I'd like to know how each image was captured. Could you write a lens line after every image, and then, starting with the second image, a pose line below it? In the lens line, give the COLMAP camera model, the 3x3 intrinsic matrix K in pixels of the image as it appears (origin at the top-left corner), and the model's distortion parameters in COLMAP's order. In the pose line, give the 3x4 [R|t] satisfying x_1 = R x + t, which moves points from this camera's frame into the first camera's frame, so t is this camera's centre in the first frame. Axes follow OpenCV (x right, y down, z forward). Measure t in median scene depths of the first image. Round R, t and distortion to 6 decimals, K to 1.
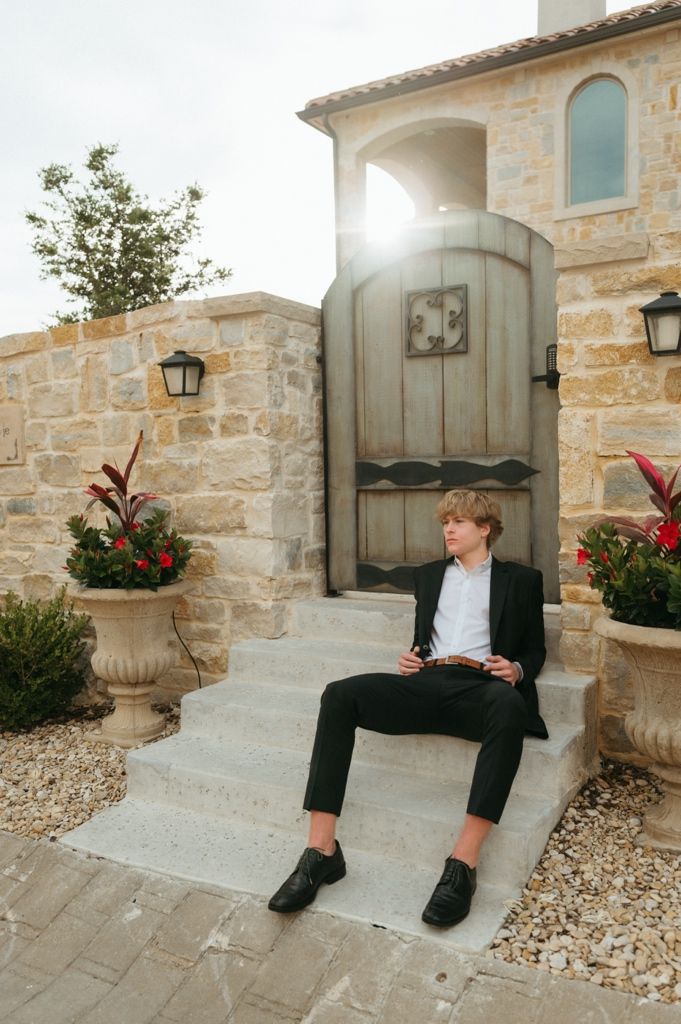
lens RADIAL K [[904.1, 0, 340.5], [0, 904.1, 512.0], [0, 0, 1]] dist [0.057528, -0.022815]
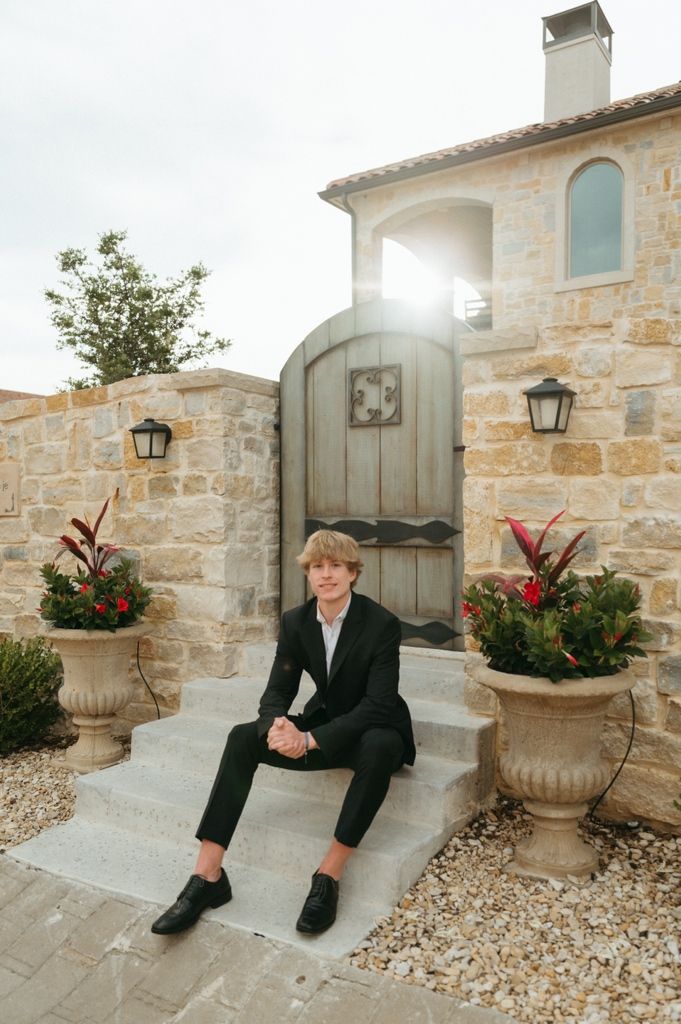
lens RADIAL K [[879.4, 0, 340.5], [0, 879.4, 512.0], [0, 0, 1]] dist [0.052403, -0.005181]
pose [[0.998448, 0.017486, -0.052867, 0.123935], [-0.020352, 0.998324, -0.054177, -0.007246], [0.051831, 0.055168, 0.997131, -0.078630]]
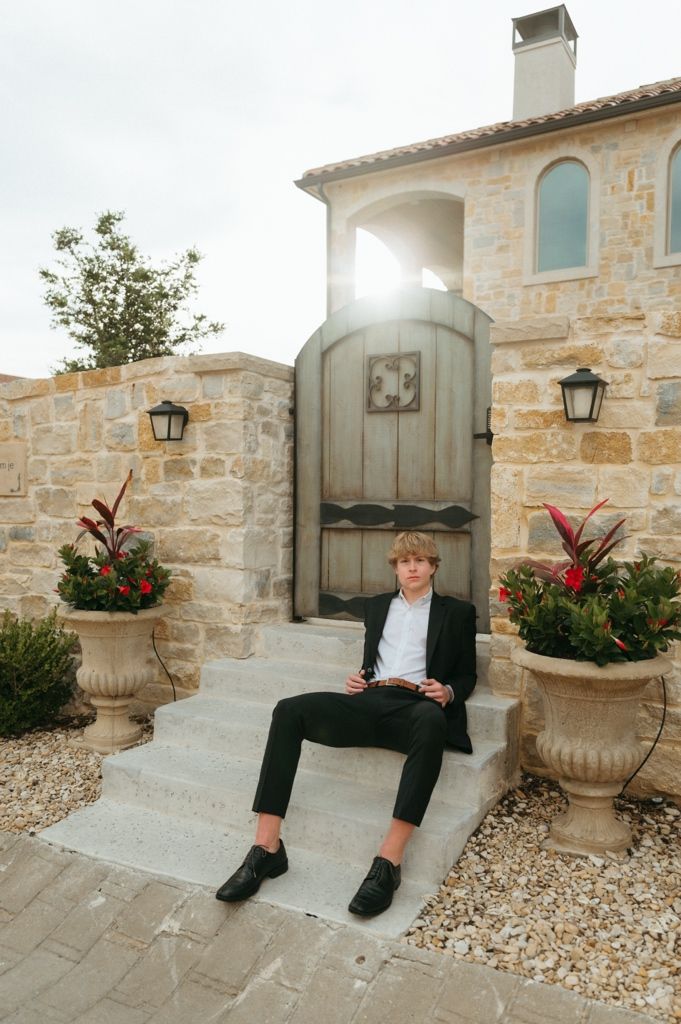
lens RADIAL K [[842.3, 0, 346.6], [0, 842.3, 513.4], [0, 0, 1]] dist [0.055984, -0.018145]
pose [[0.999510, 0.027954, 0.014080, 0.036876], [-0.027491, 0.999108, -0.032069, -0.010215], [-0.014964, 0.031666, 0.999386, -0.052656]]
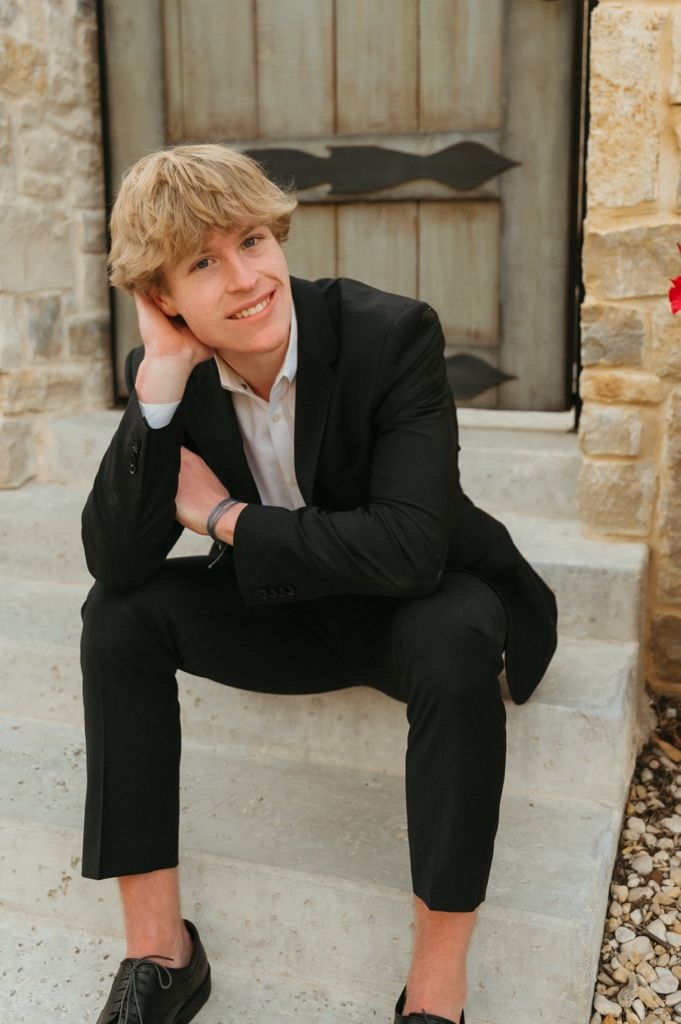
lens RADIAL K [[1074.2, 0, 365.4], [0, 1074.2, 441.4], [0, 0, 1]] dist [0.014150, -0.006194]
pose [[0.977969, -0.017730, 0.207996, -0.002041], [-0.003736, 0.994740, 0.102363, 0.050508], [-0.208717, -0.100885, 0.972759, 0.373519]]
